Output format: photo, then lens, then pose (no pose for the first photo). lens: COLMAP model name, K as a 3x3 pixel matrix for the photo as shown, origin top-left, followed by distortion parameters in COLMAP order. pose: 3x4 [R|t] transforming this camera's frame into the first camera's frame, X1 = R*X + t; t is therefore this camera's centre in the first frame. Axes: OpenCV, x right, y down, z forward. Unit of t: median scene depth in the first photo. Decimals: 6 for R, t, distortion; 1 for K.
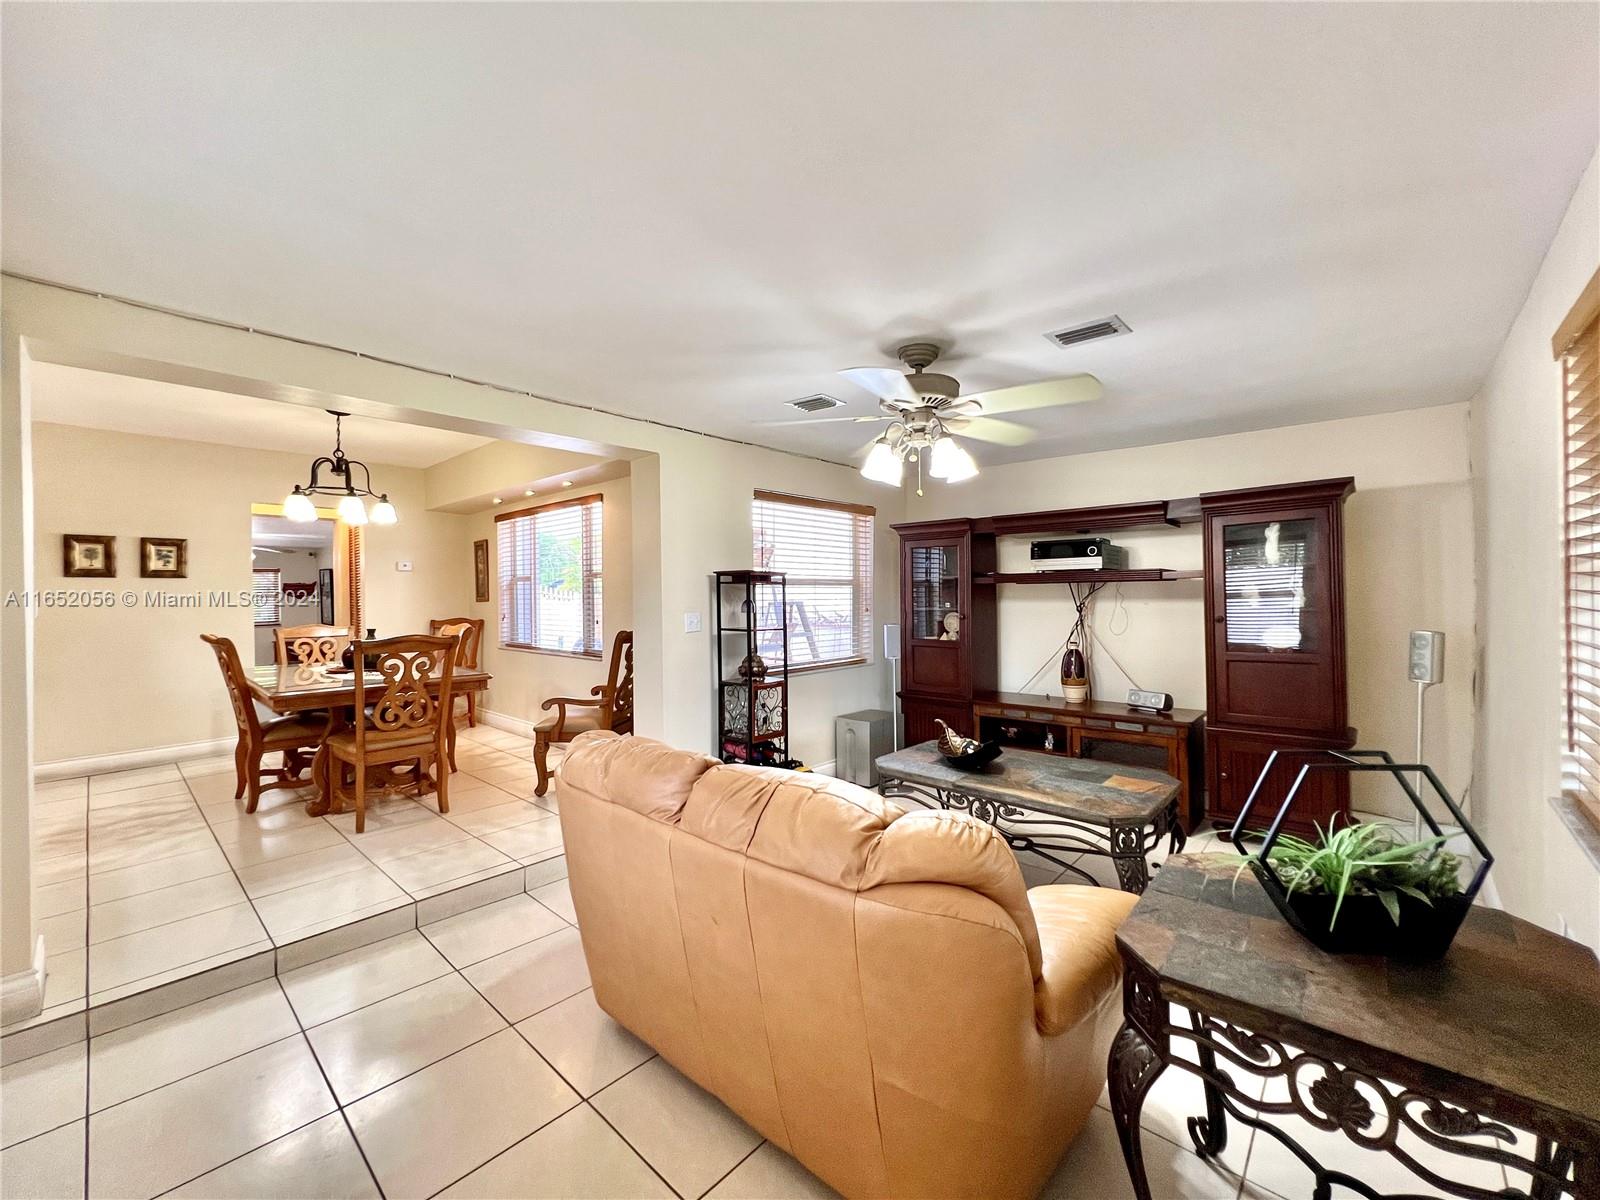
lens RADIAL K [[642.5, 0, 798.1], [0, 642.5, 595.2], [0, 0, 1]] dist [-0.002984, 0.000469]
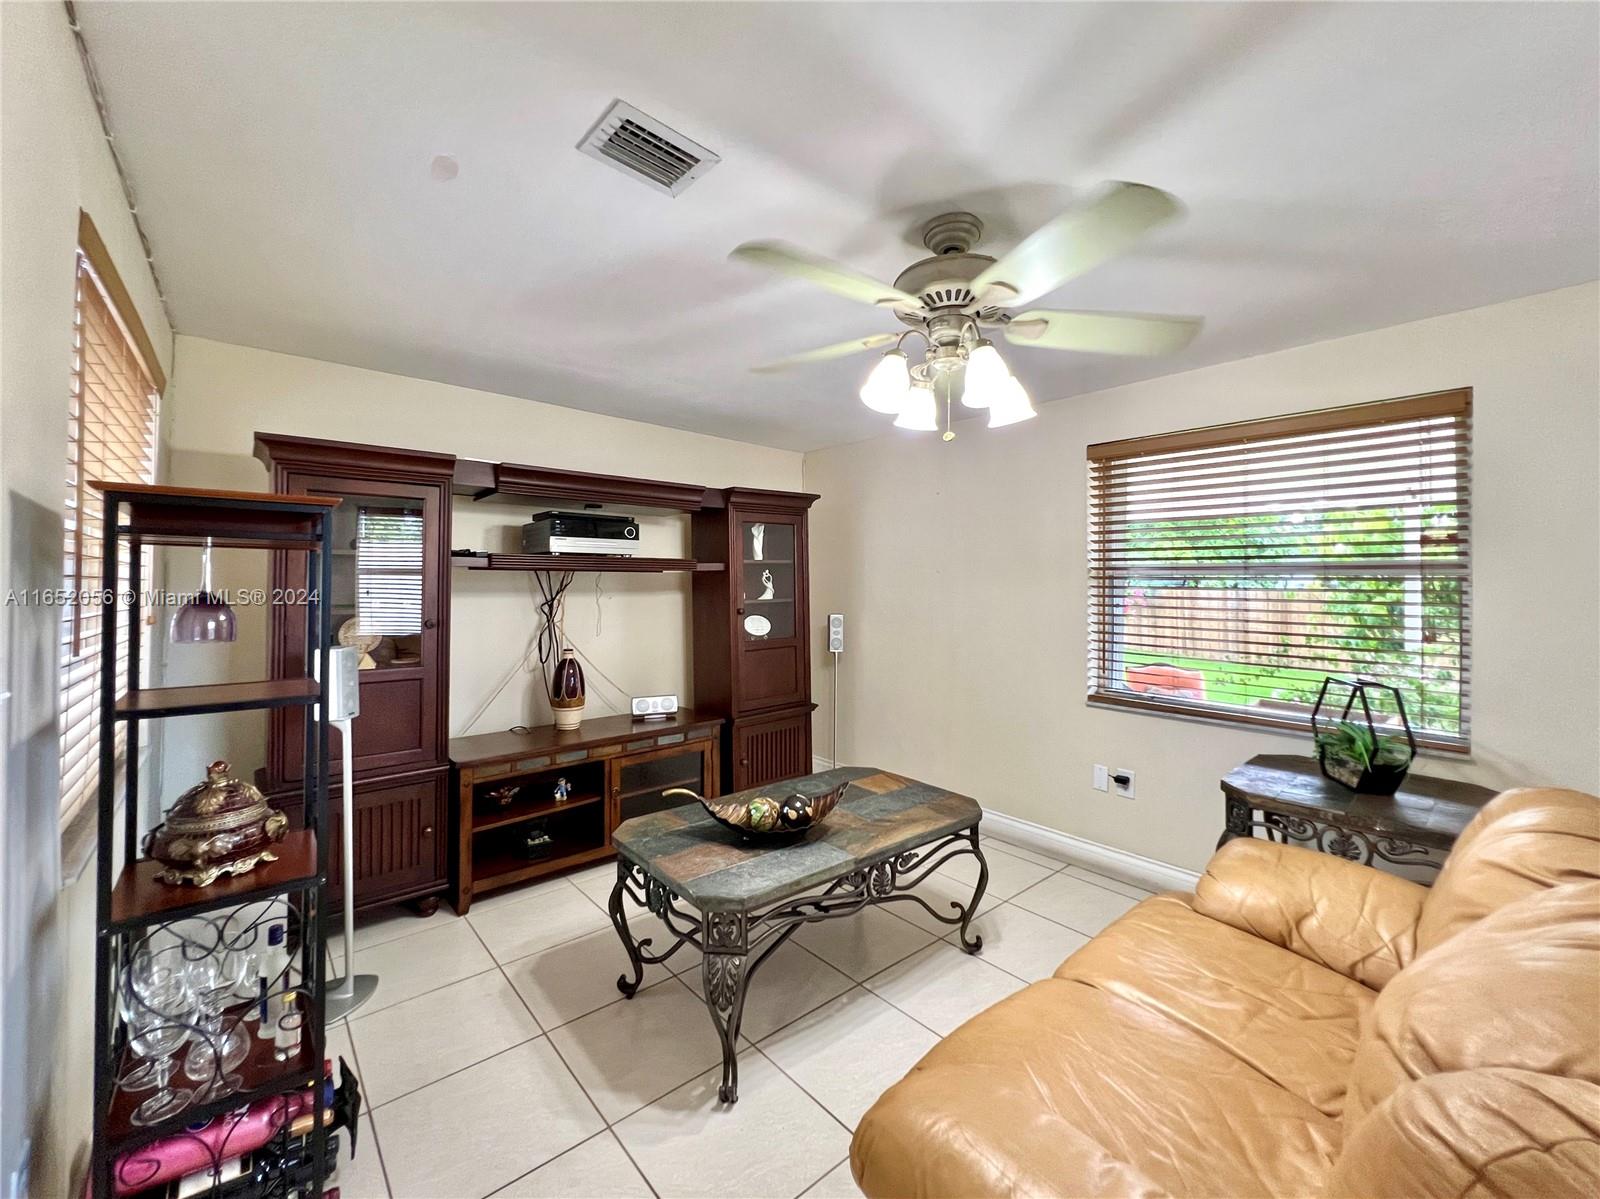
lens RADIAL K [[662.4, 0, 800.9], [0, 662.4, 575.7], [0, 0, 1]] dist [-0.000471, 0.000101]
pose [[0.123766, 0.017803, 0.992152, -0.340536], [-0.003405, 0.999841, -0.017516, -0.000891], [-0.992306, -0.001210, 0.123807, 0.686605]]
